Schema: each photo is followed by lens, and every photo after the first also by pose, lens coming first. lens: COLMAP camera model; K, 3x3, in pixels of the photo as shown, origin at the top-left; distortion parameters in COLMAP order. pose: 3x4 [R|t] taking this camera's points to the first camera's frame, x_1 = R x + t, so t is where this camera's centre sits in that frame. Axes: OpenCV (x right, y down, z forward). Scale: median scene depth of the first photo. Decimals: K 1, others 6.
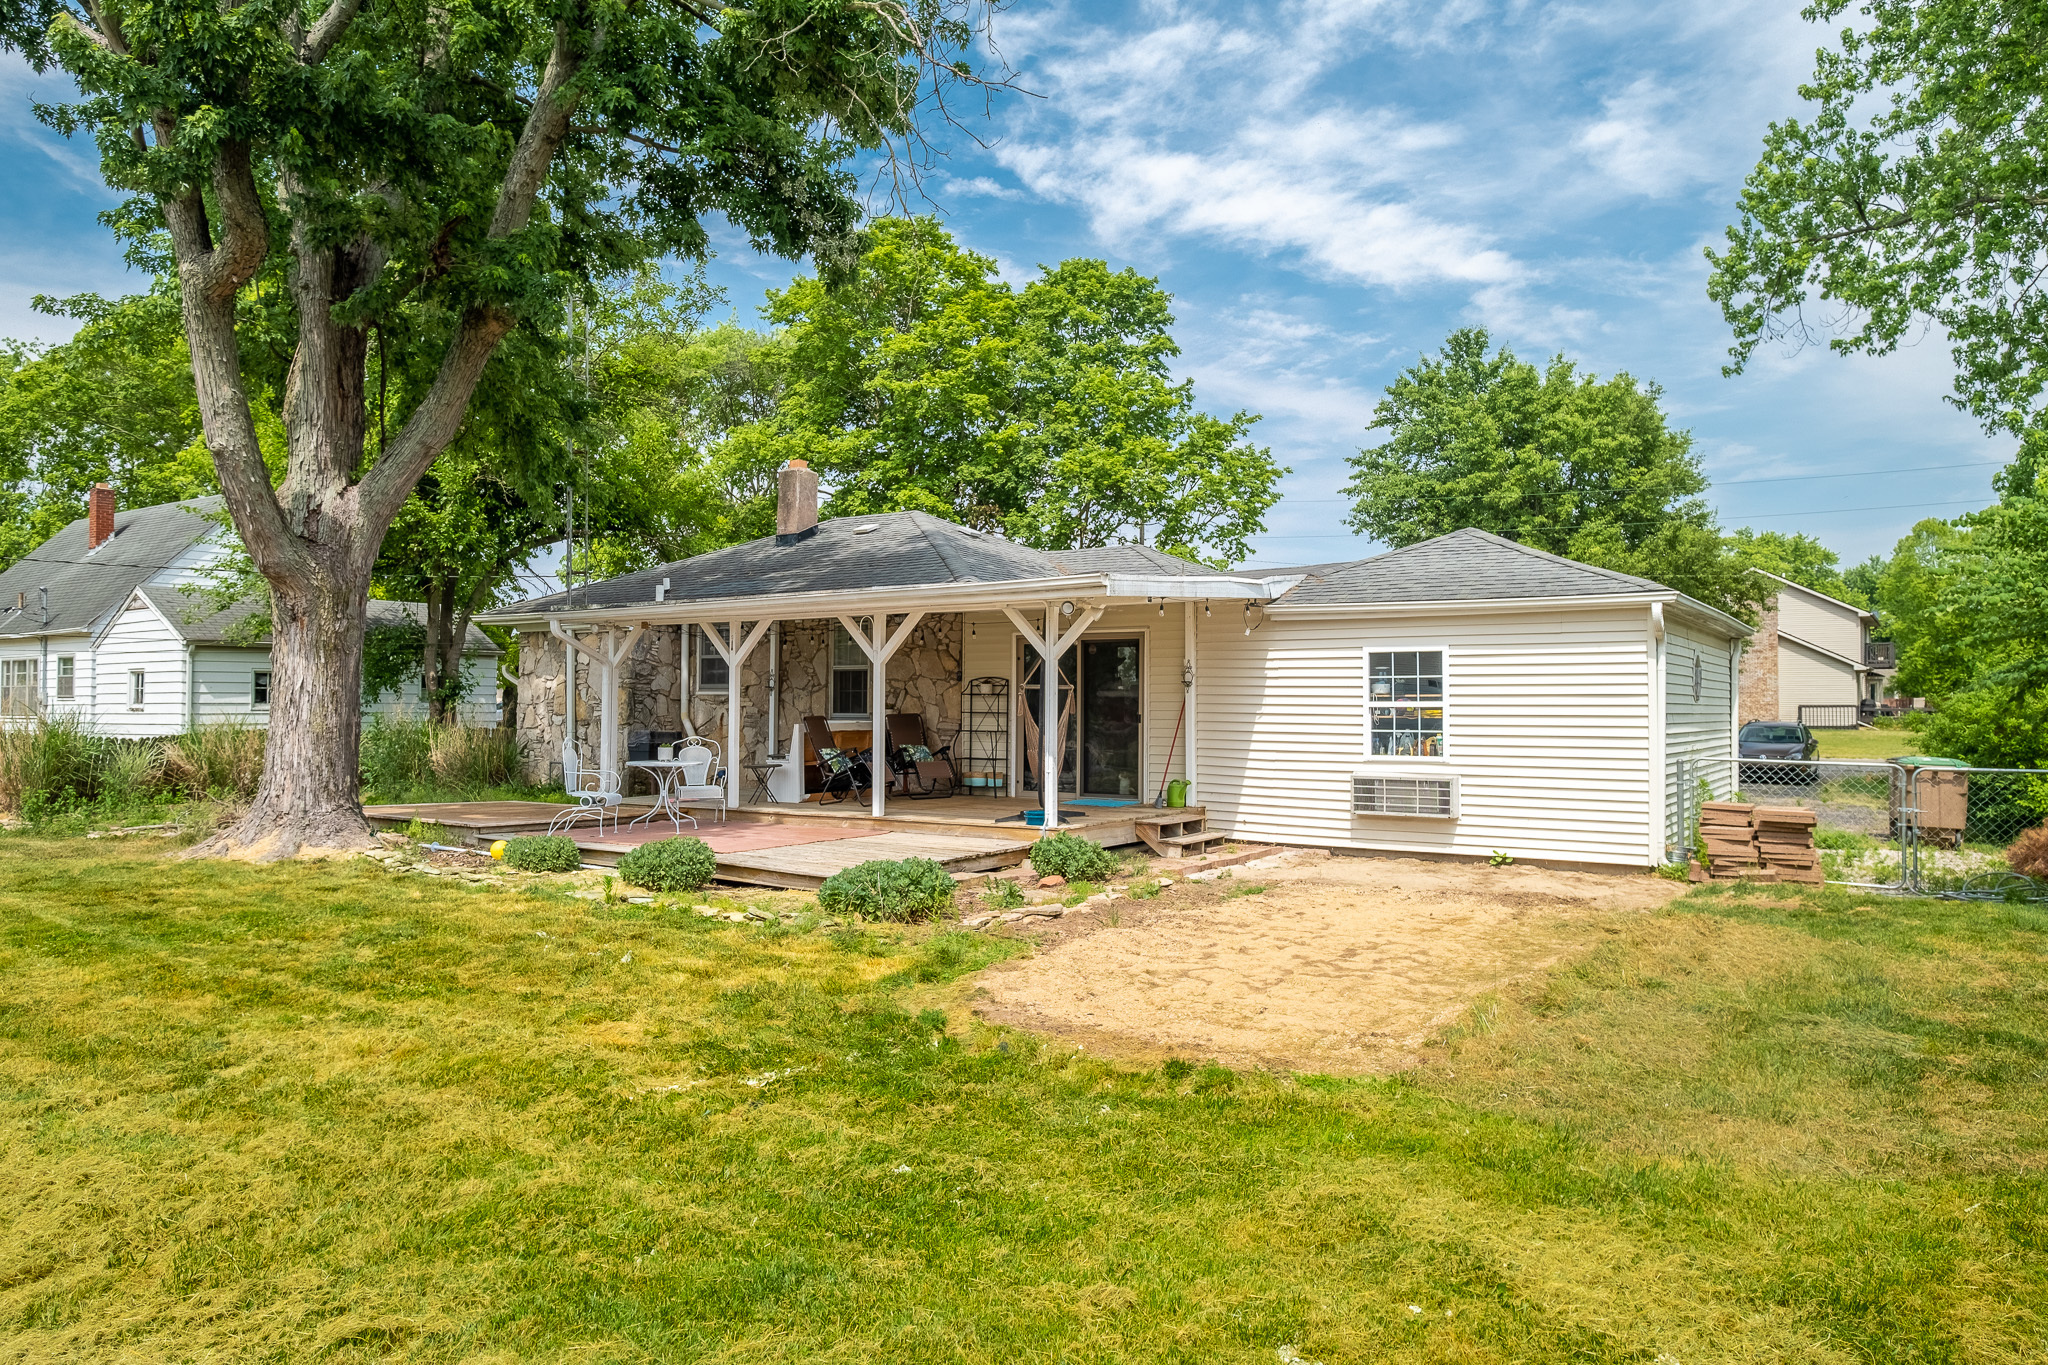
lens RADIAL K [[1348.0, 0, 1024.0], [0, 1348.0, 682.5], [0, 0, 1]] dist [-0.001383, 0.028291]
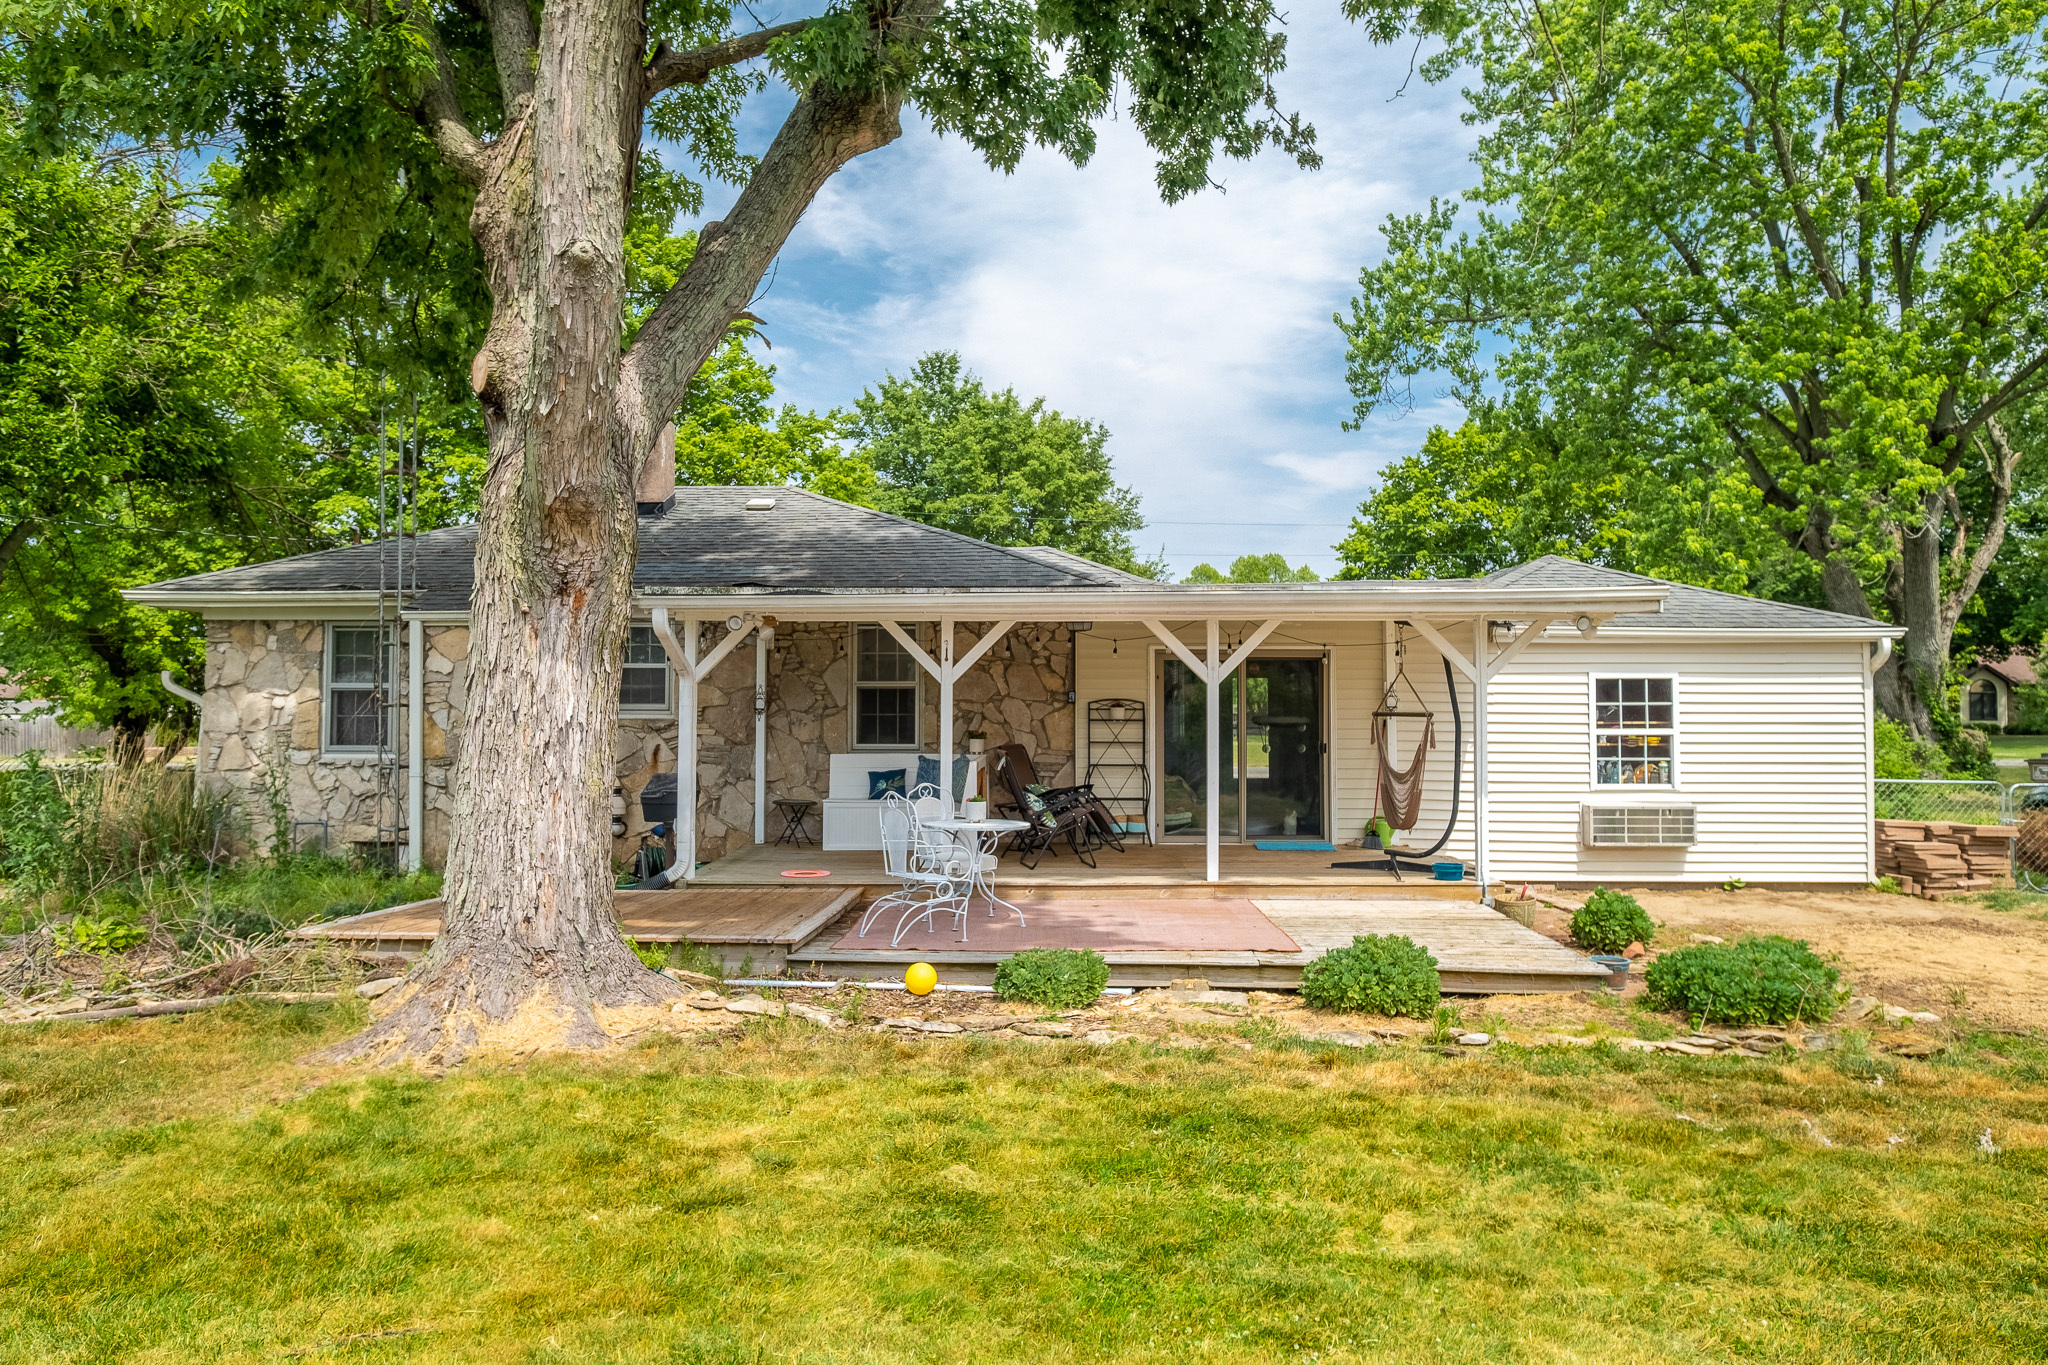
lens RADIAL K [[1348.0, 0, 1024.0], [0, 1348.0, 682.5], [0, 0, 1]] dist [-0.001383, 0.028291]
pose [[0.846959, 0.012212, 0.531518, -0.592177], [-0.007515, 0.999911, -0.011000, -0.005536], [-0.531605, 0.005322, 0.846975, 0.385016]]
